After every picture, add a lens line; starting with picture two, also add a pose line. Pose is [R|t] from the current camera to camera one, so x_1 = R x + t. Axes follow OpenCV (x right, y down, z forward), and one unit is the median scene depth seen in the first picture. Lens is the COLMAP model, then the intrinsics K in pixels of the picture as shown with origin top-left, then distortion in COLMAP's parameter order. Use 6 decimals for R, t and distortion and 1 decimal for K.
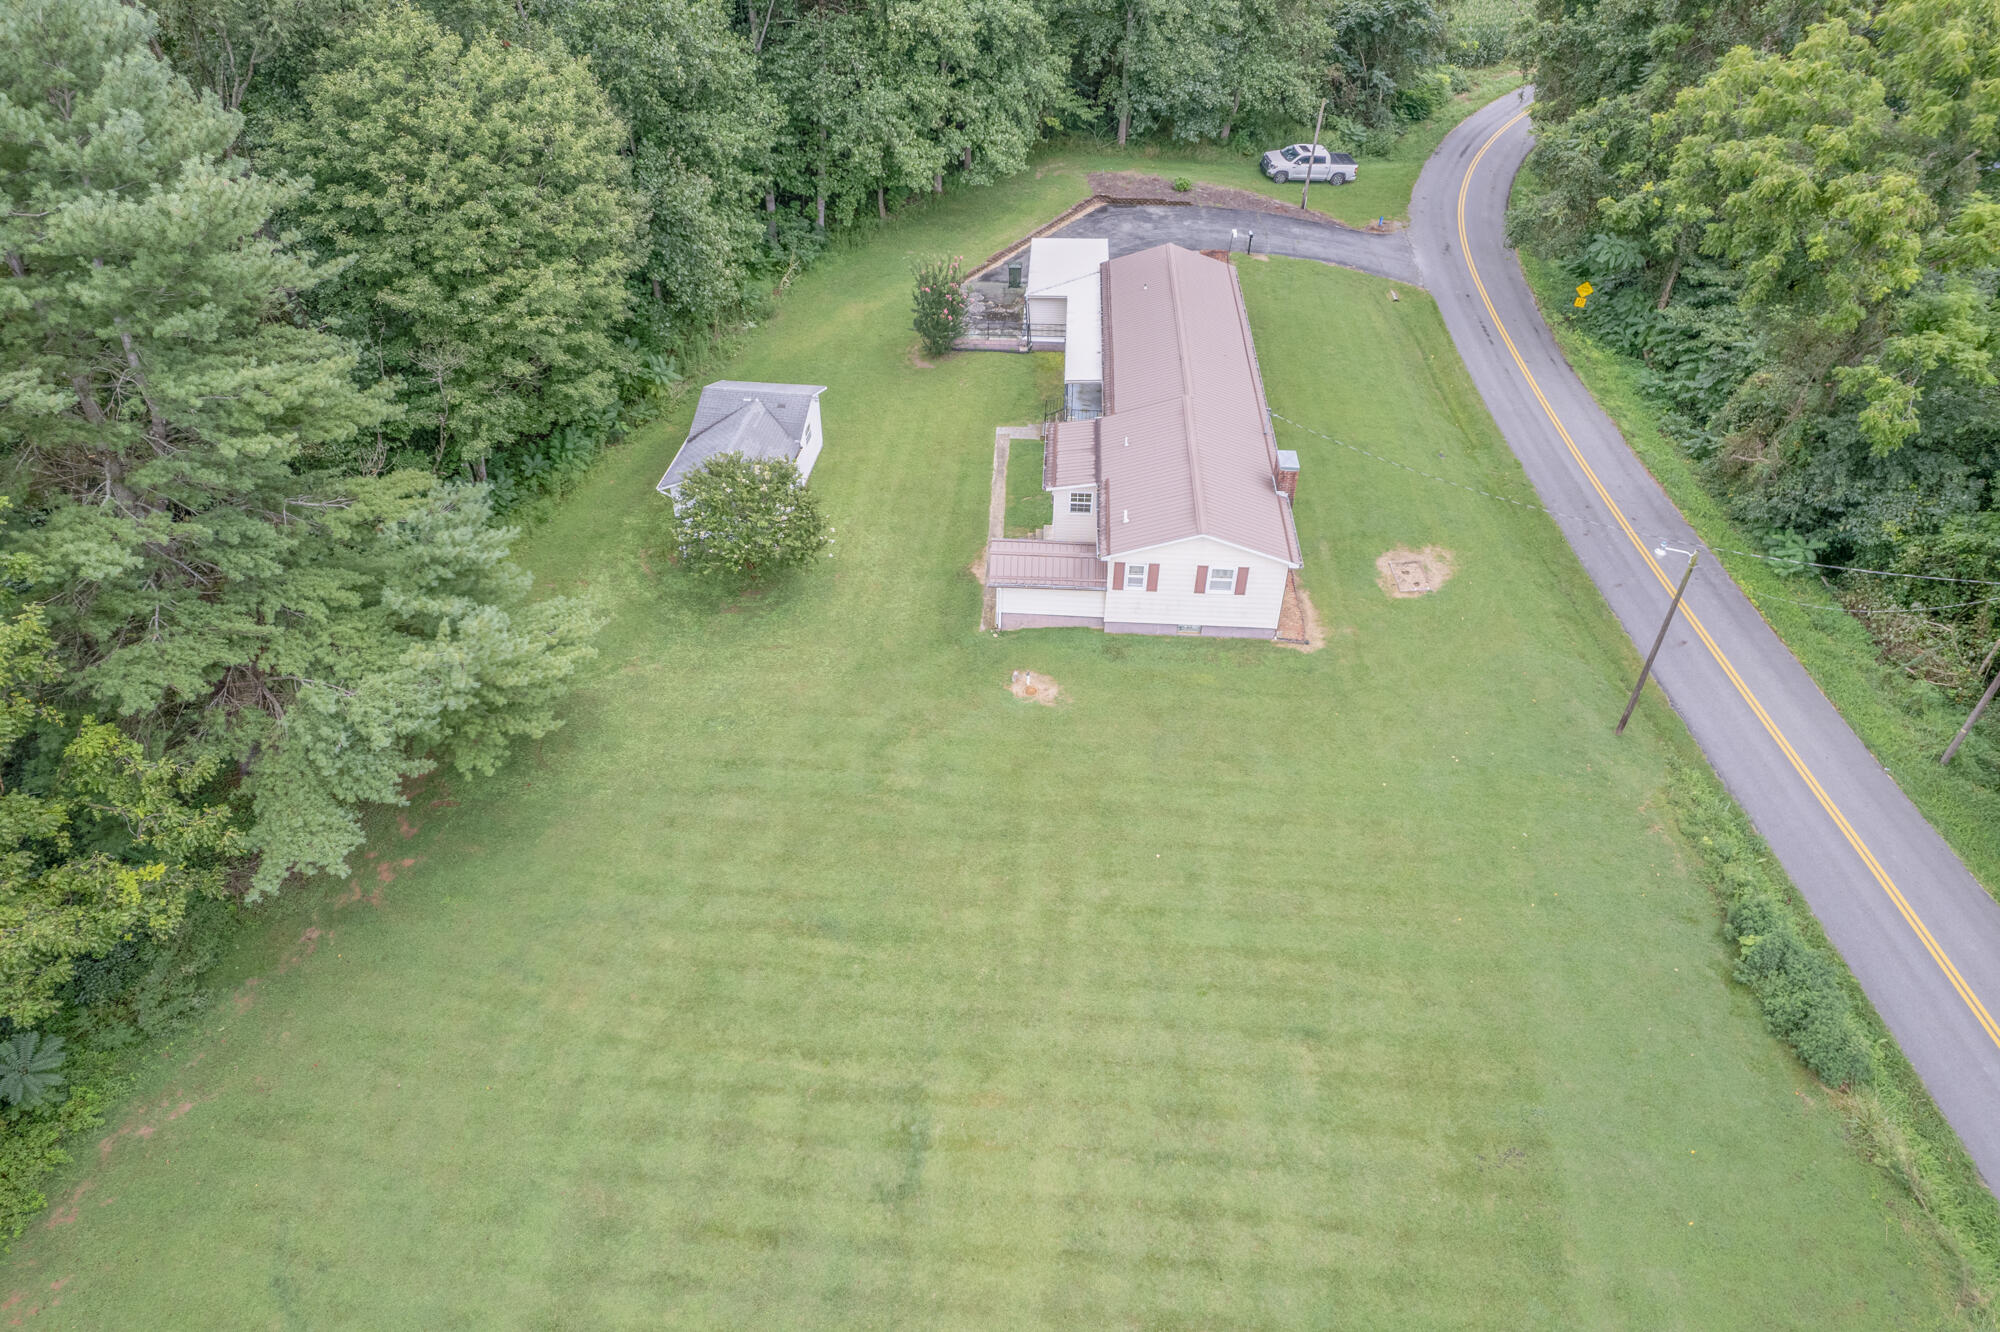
lens RADIAL K [[1287.9, 0, 1000.0], [0, 1287.9, 666.0], [0, 0, 1]] dist [-0.050227, 0.000246]
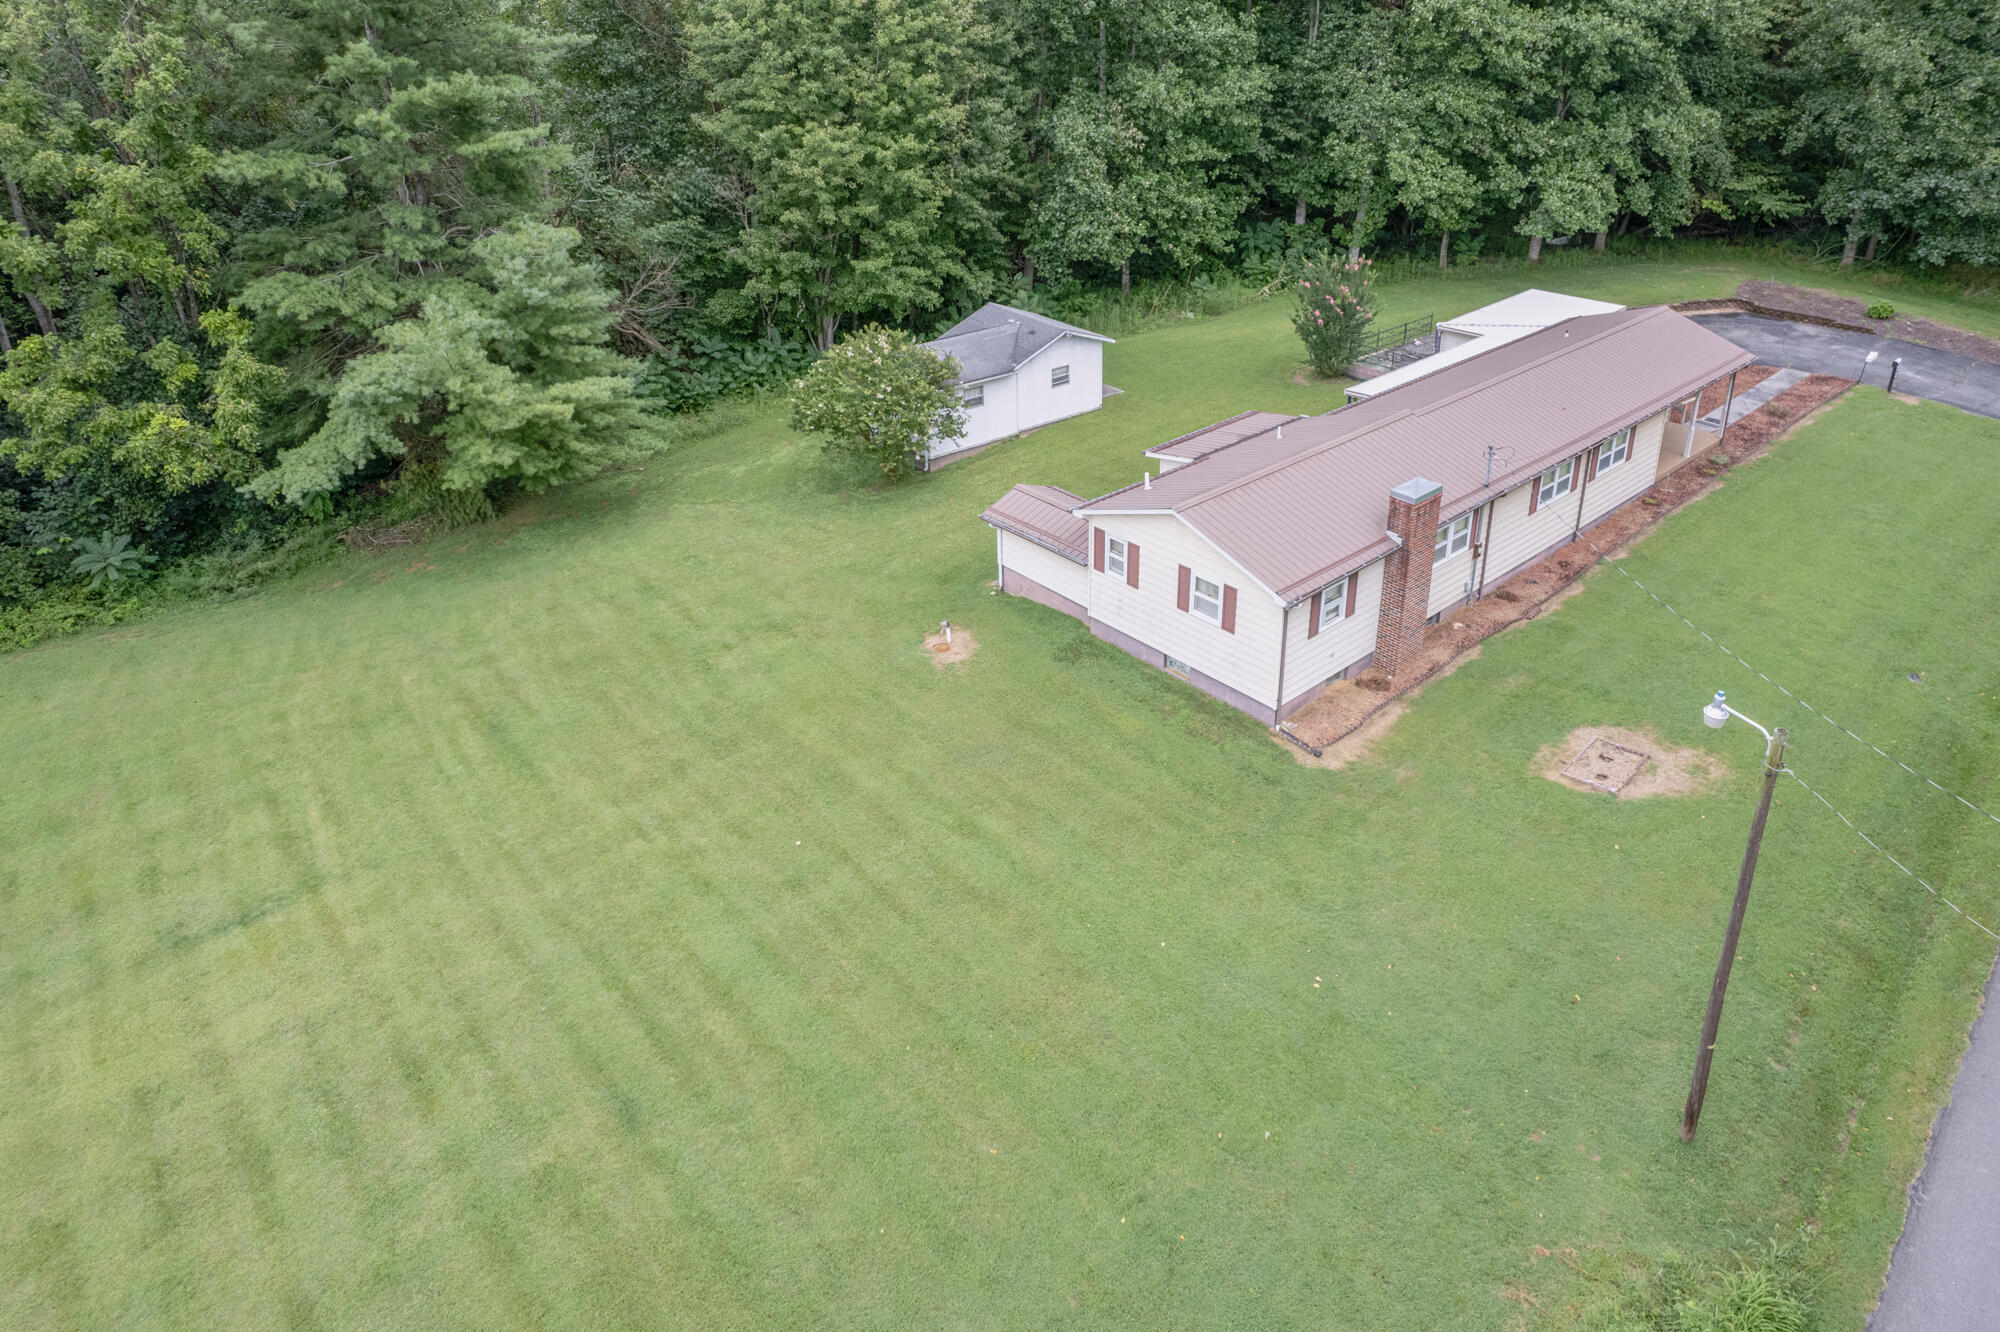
lens RADIAL K [[1325.7, 0, 974.8], [0, 1325.7, 538.4], [0, 0, 1]] dist [-0.059133, 0.041581]
pose [[0.697914, 0.296277, -0.652024, 0.529444], [-0.443409, 0.893696, -0.068524, 0.006133], [0.562409, 0.336937, 0.755095, 0.400439]]
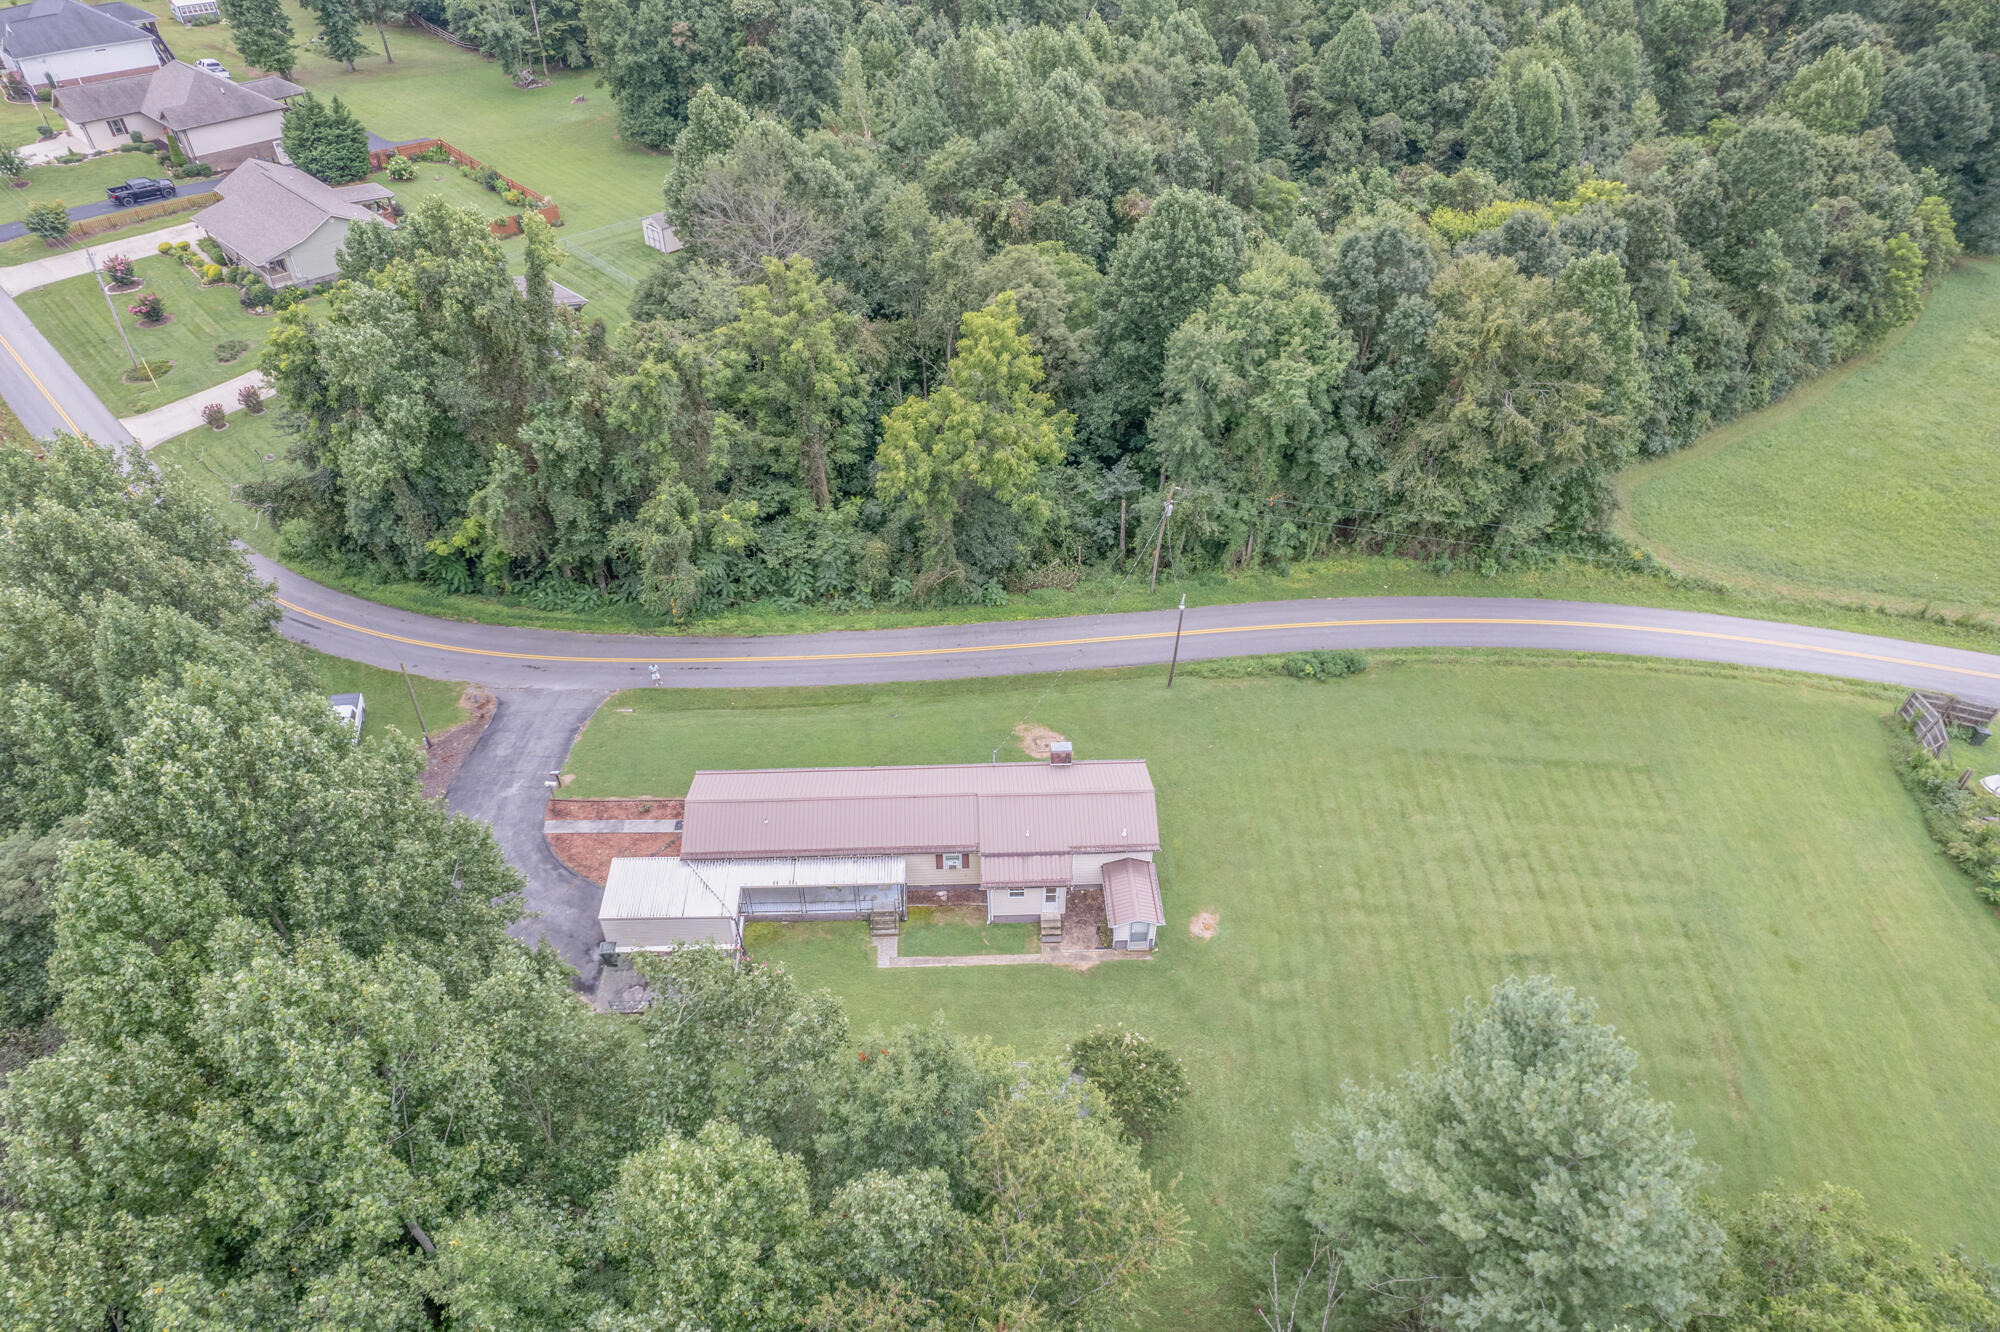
lens RADIAL K [[1287.9, 0, 1000.0], [0, 1287.9, 666.0], [0, 0, 1]] dist [-0.050227, 0.000246]
pose [[-0.092971, -0.660497, 0.745050, -0.906397], [0.635683, 0.536557, 0.554989, -1.178305], [-0.766331, 0.525214, 0.369983, 0.442278]]
